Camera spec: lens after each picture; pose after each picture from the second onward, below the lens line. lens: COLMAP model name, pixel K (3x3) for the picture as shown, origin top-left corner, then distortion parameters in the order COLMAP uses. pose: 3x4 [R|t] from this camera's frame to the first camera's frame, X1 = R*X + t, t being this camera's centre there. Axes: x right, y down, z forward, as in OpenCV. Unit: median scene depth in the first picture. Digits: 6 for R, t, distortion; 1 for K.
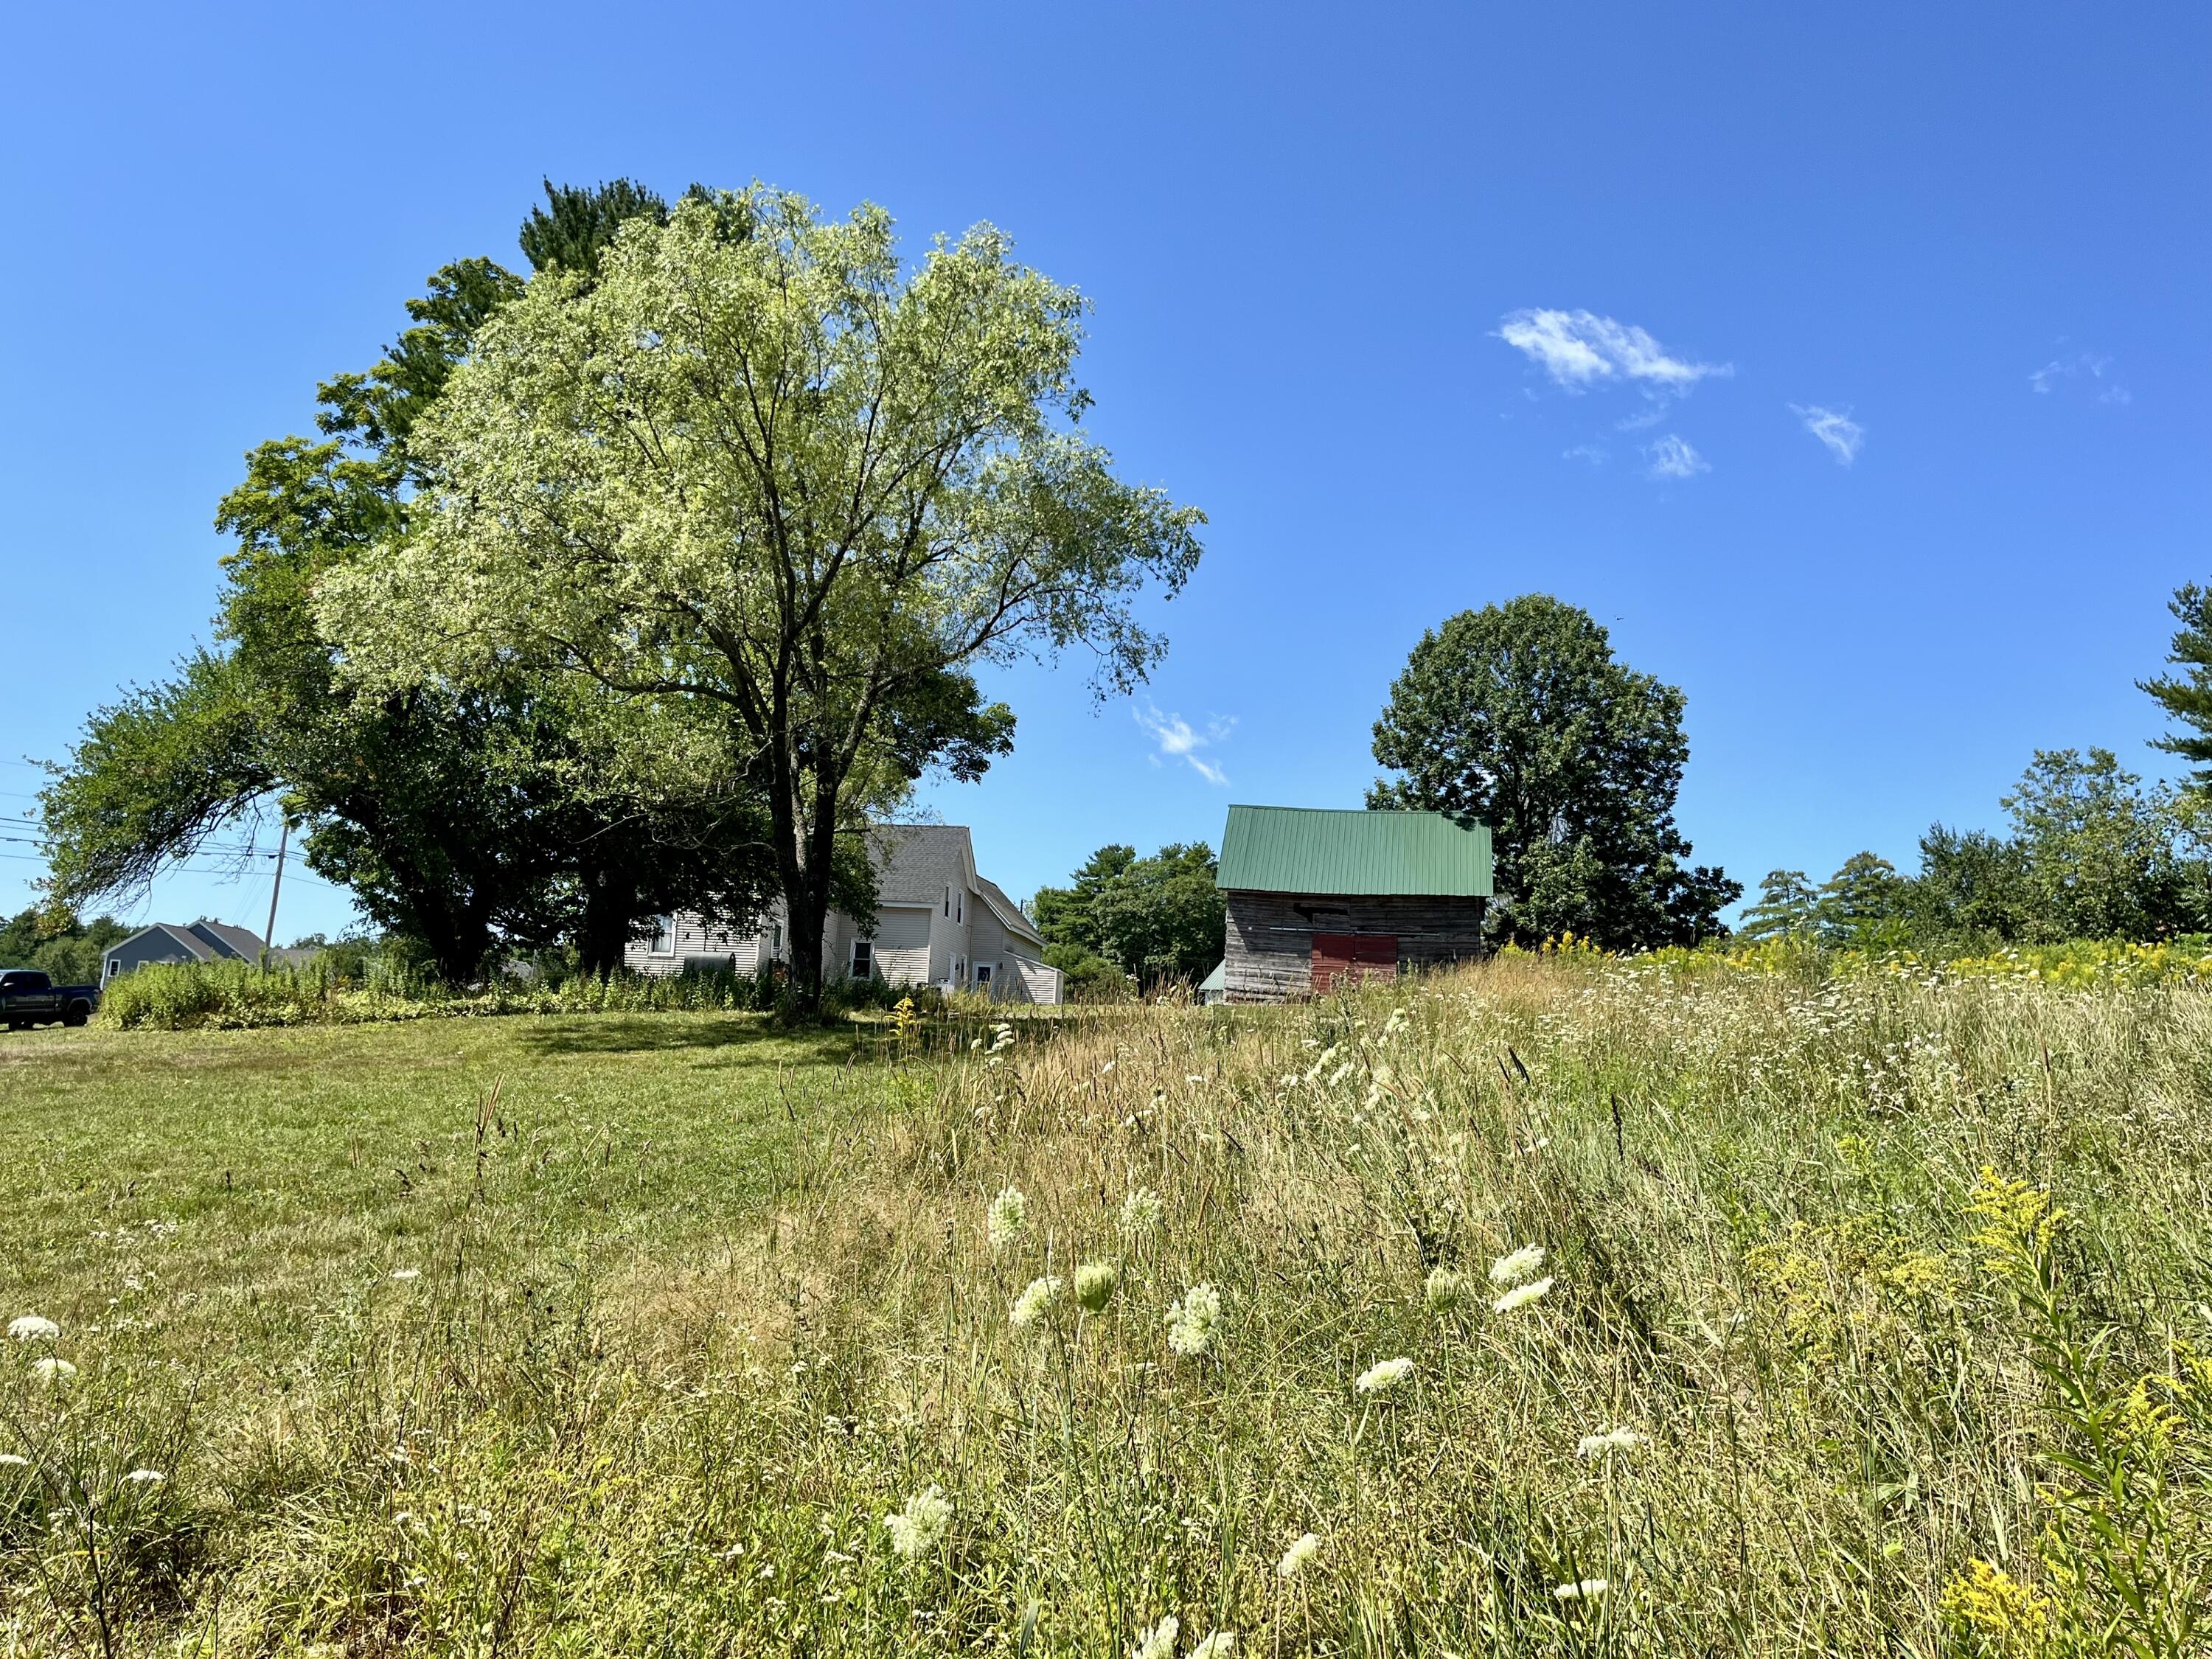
lens RADIAL K [[1736.6, 0, 1108.1], [0, 1736.6, 661.2], [0, 0, 1]] dist [0.003035, -0.003520]
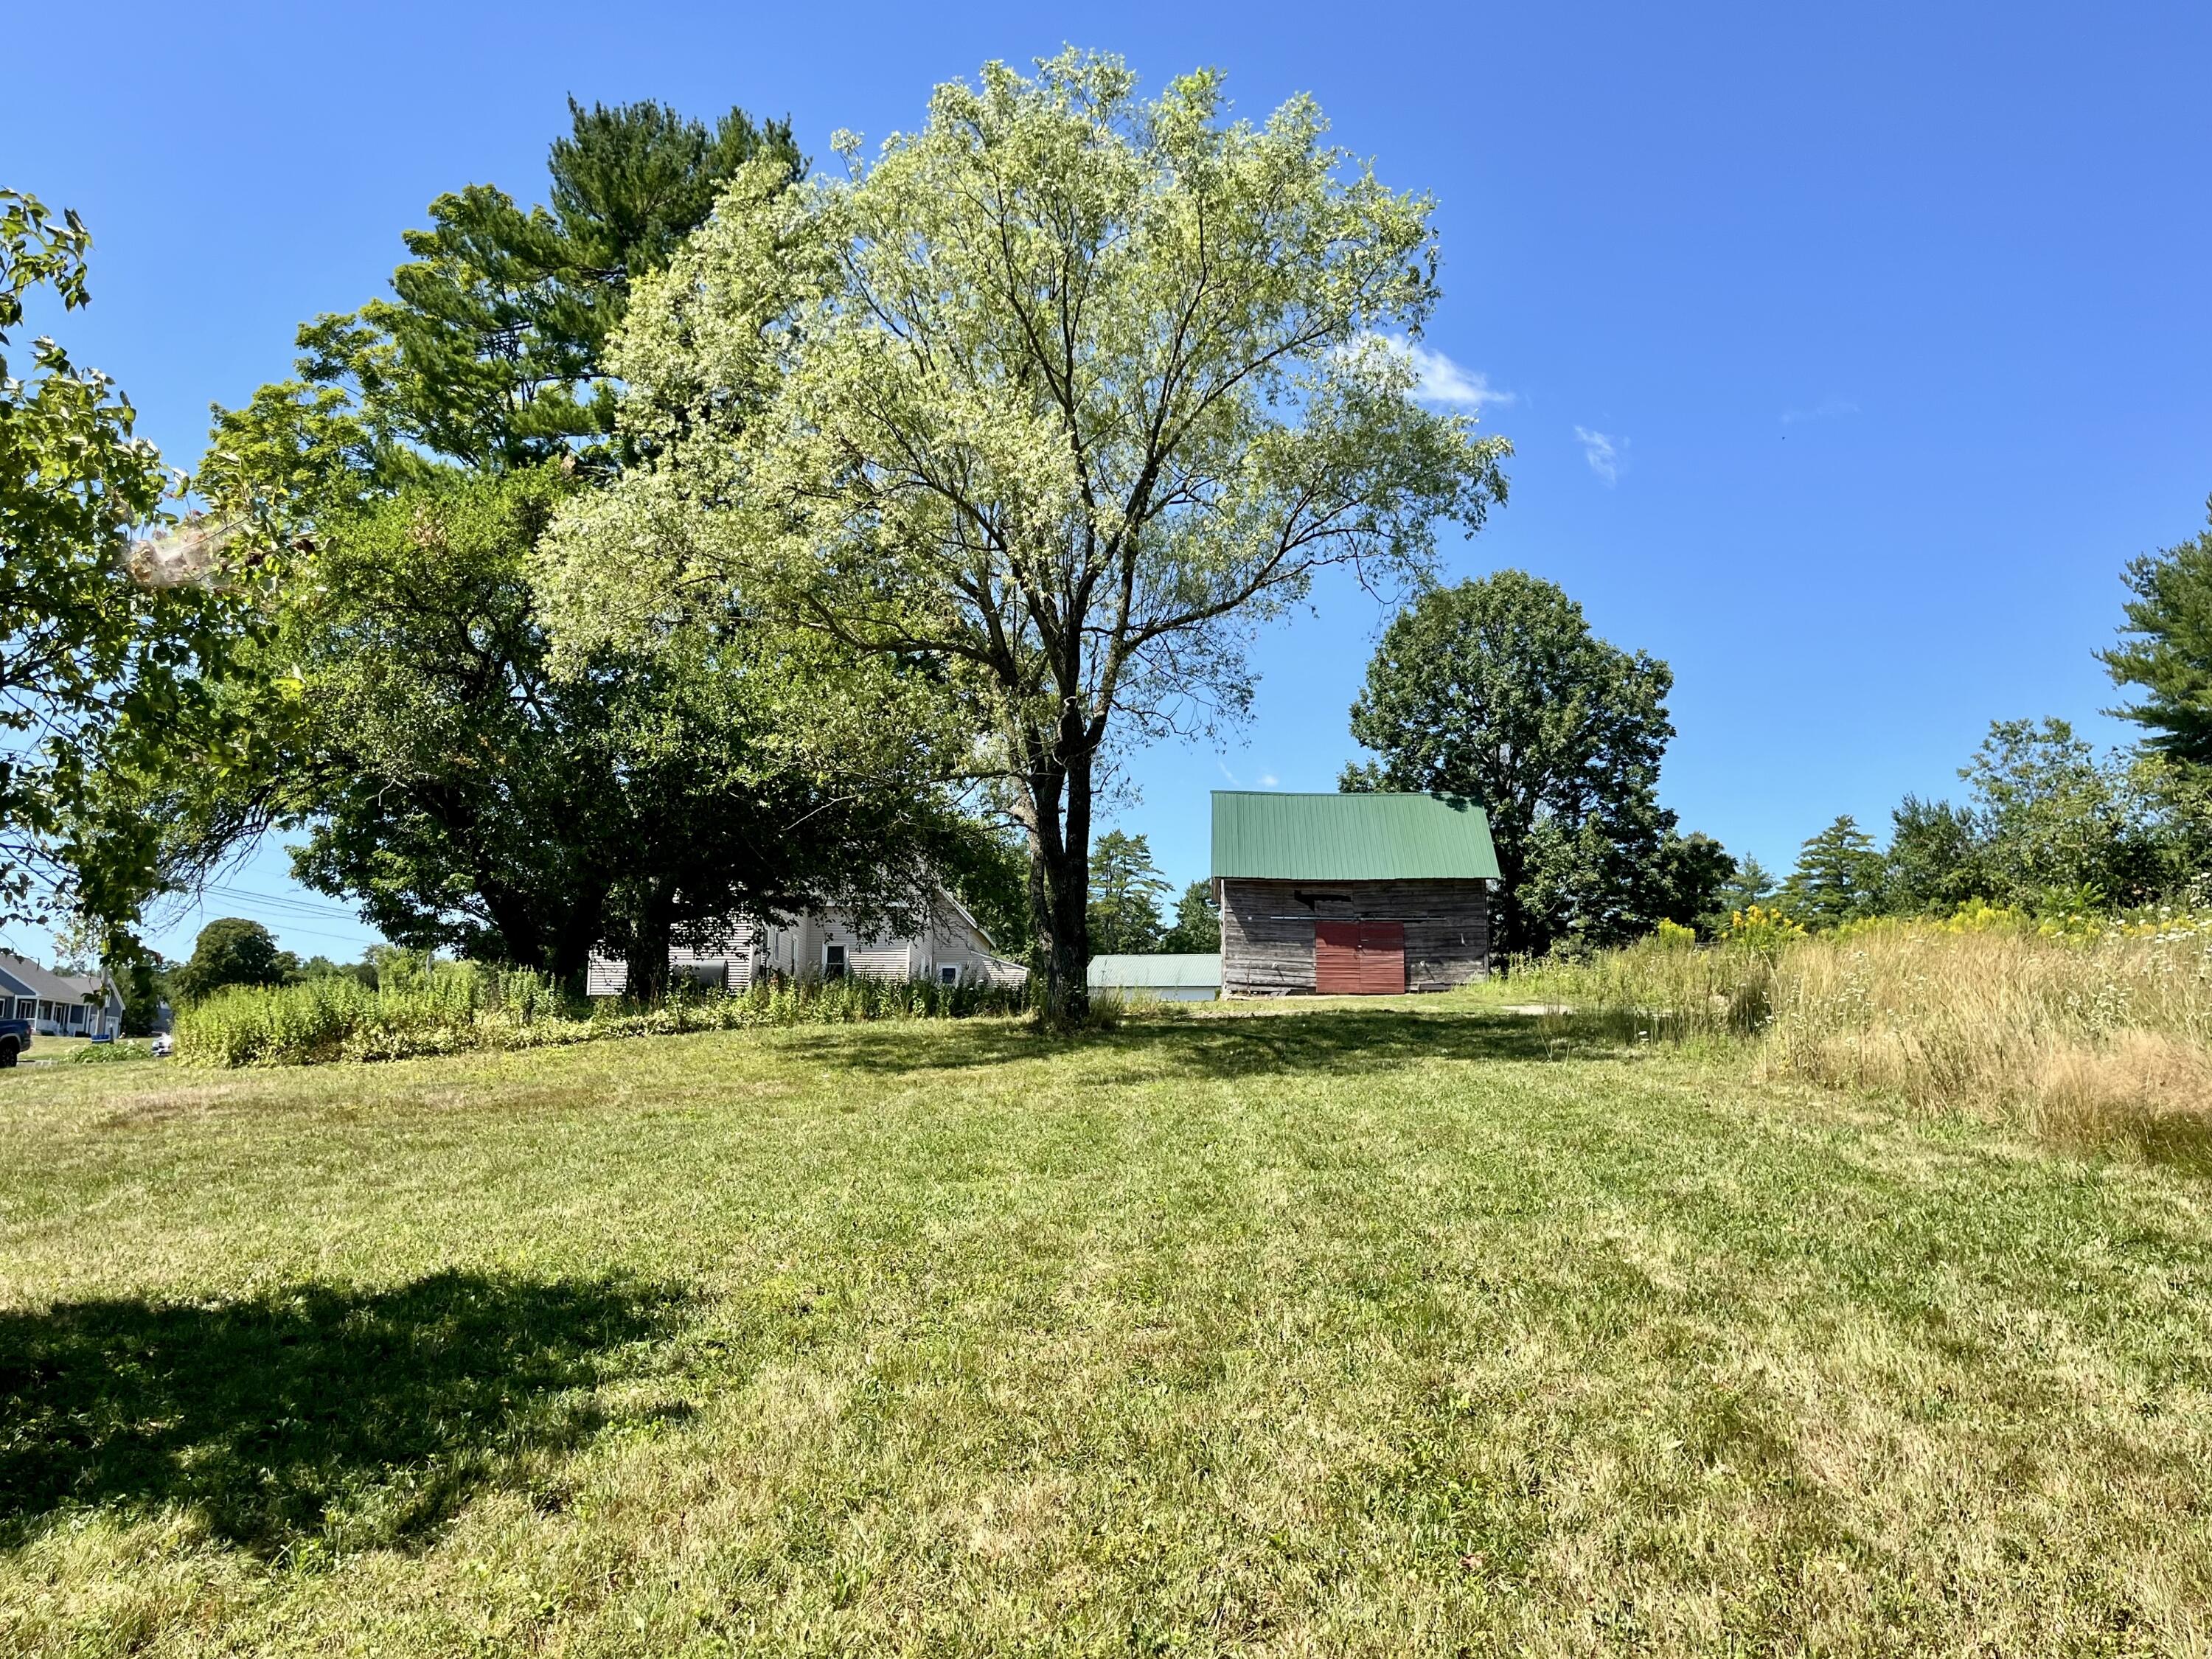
lens RADIAL K [[1736.6, 0, 1108.1], [0, 1736.6, 661.2], [0, 0, 1]] dist [0.003035, -0.003520]
pose [[0.993502, -0.012126, 0.113165, -0.097616], [0.012036, 0.999926, 0.001486, 0.009159], [-0.113174, -0.000115, 0.993575, 0.052614]]
